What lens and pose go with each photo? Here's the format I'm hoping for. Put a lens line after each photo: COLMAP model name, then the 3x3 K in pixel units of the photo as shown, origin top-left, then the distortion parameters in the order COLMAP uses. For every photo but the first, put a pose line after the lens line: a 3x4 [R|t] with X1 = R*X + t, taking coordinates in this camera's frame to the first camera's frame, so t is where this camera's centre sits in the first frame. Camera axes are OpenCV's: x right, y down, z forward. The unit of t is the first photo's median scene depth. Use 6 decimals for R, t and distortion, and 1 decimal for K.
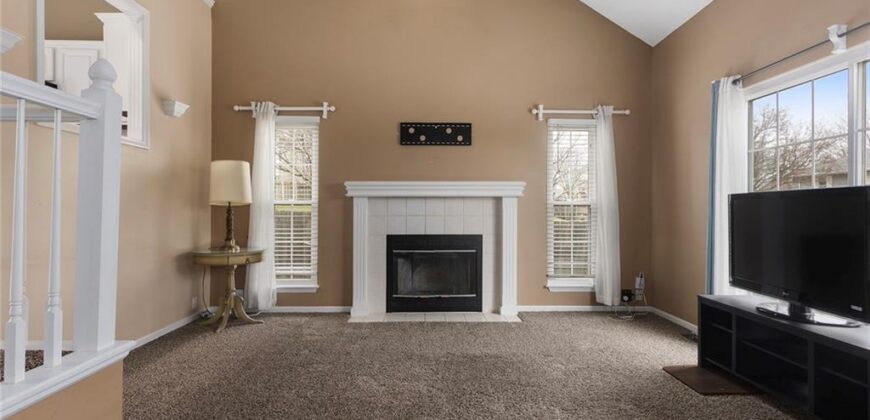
lens RADIAL K [[428.8, 0, 435.0], [0, 428.8, 210.0], [0, 0, 1]] dist [0.002057, 0.000294]
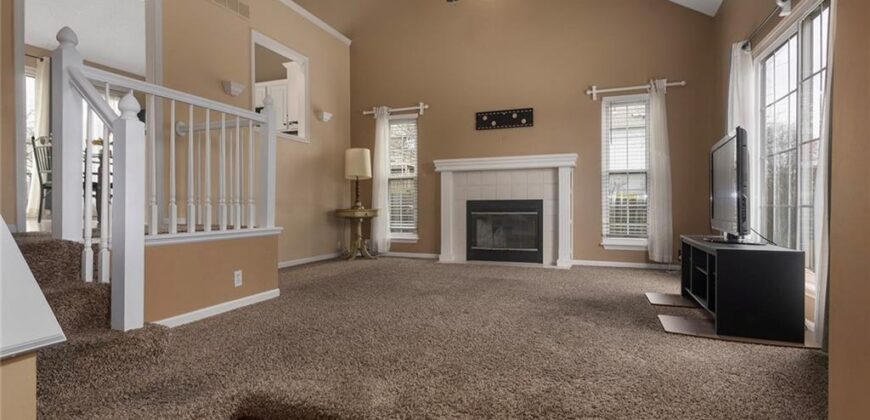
lens RADIAL K [[428.8, 0, 435.0], [0, 428.8, 210.0], [0, 0, 1]] dist [0.002057, 0.000294]
pose [[0.920075, -0.002152, -0.391737, 0.308531], [0.006134, 0.999941, 0.008914, 0.075456], [0.391695, -0.010604, 0.920034, -0.231582]]
